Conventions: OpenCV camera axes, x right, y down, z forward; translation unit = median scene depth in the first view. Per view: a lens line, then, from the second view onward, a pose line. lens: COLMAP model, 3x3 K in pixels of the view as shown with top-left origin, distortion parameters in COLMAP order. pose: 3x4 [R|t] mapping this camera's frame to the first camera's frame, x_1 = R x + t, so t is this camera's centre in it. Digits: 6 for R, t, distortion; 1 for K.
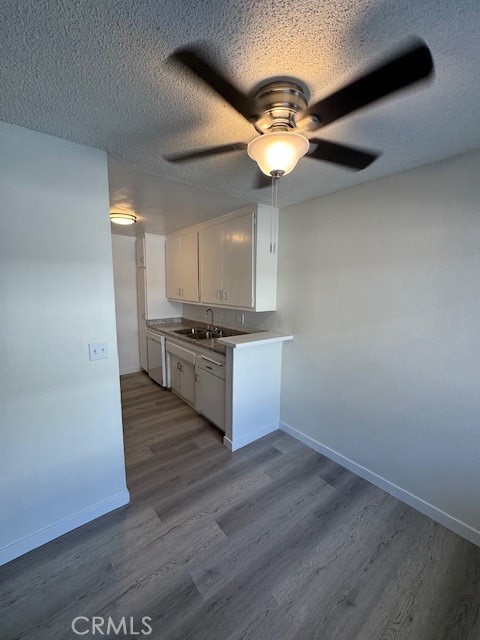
lens RADIAL K [[254.5, 0, 240.0], [0, 254.5, 320.0], [0, 0, 1]] dist [-0.007846, -0.000021]
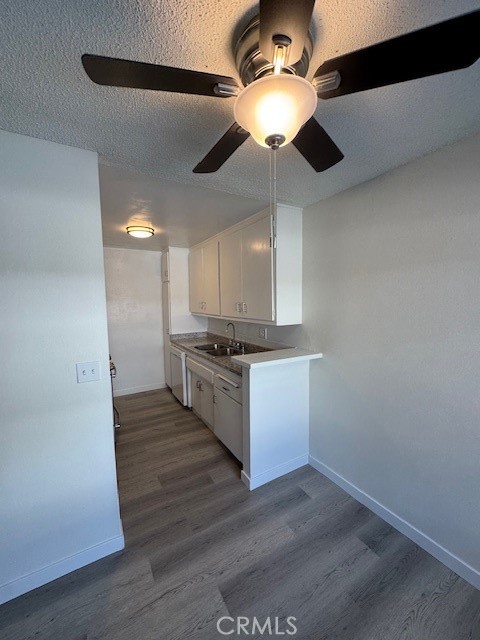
lens RADIAL K [[254.5, 0, 240.0], [0, 254.5, 320.0], [0, 0, 1]] dist [-0.007846, -0.000021]
pose [[0.989273, -0.012294, -0.145560, 0.061718], [0.004596, 0.998578, -0.053106, -0.006022], [0.146006, 0.051867, 0.987923, 0.117641]]
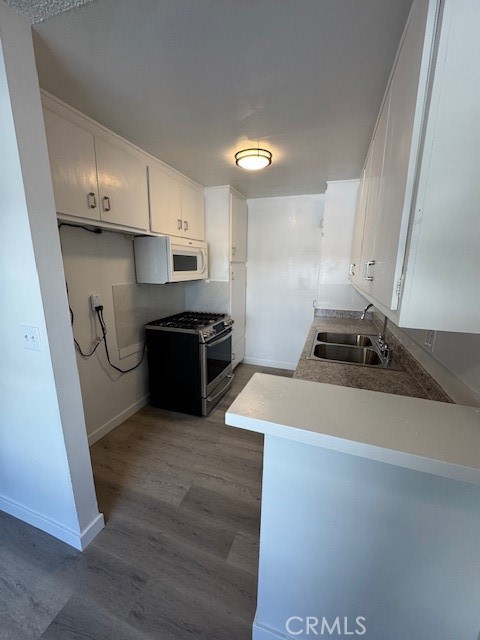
lens RADIAL K [[254.5, 0, 240.0], [0, 254.5, 320.0], [0, 0, 1]] dist [-0.007846, -0.000021]
pose [[0.525726, 0.173810, -0.832708, 0.201138], [-0.122401, 0.984173, 0.128148, -0.056133], [0.841802, 0.034554, 0.538680, 0.678525]]
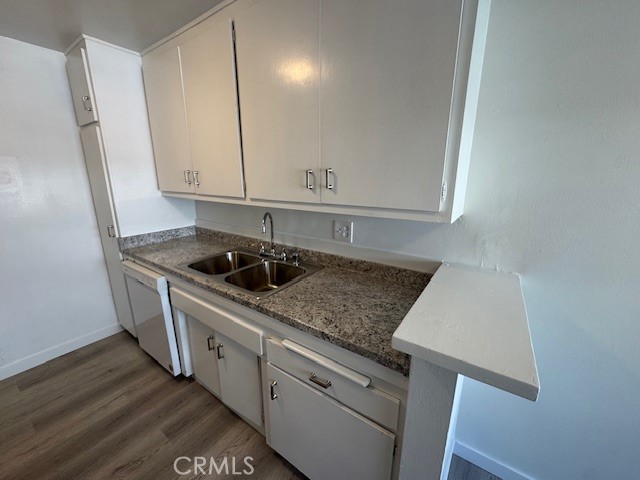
lens RADIAL K [[254.5, 0, 320.0], [0, 254.5, 240.0], [0, 0, 1]] dist [-0.007846, -0.000021]
pose [[0.959005, -0.075521, 0.273140, -0.213399], [0.044517, 0.992017, 0.117985, -0.058678], [-0.279870, -0.100989, 0.954712, 0.696190]]
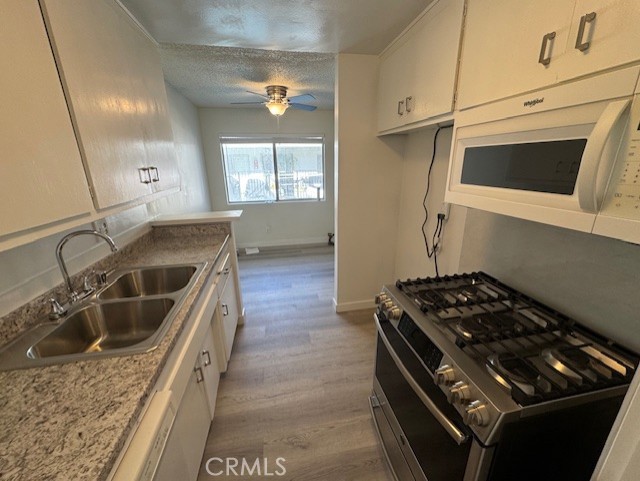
lens RADIAL K [[254.5, 0, 320.0], [0, 254.5, 240.5], [0, 0, 1]] dist [-0.007846, -0.000021]
pose [[-0.885585, -0.135829, 0.444172, -0.702345], [0.064106, 0.911390, 0.406520, -0.188074], [-0.460031, 0.388482, -0.798406, 1.477853]]
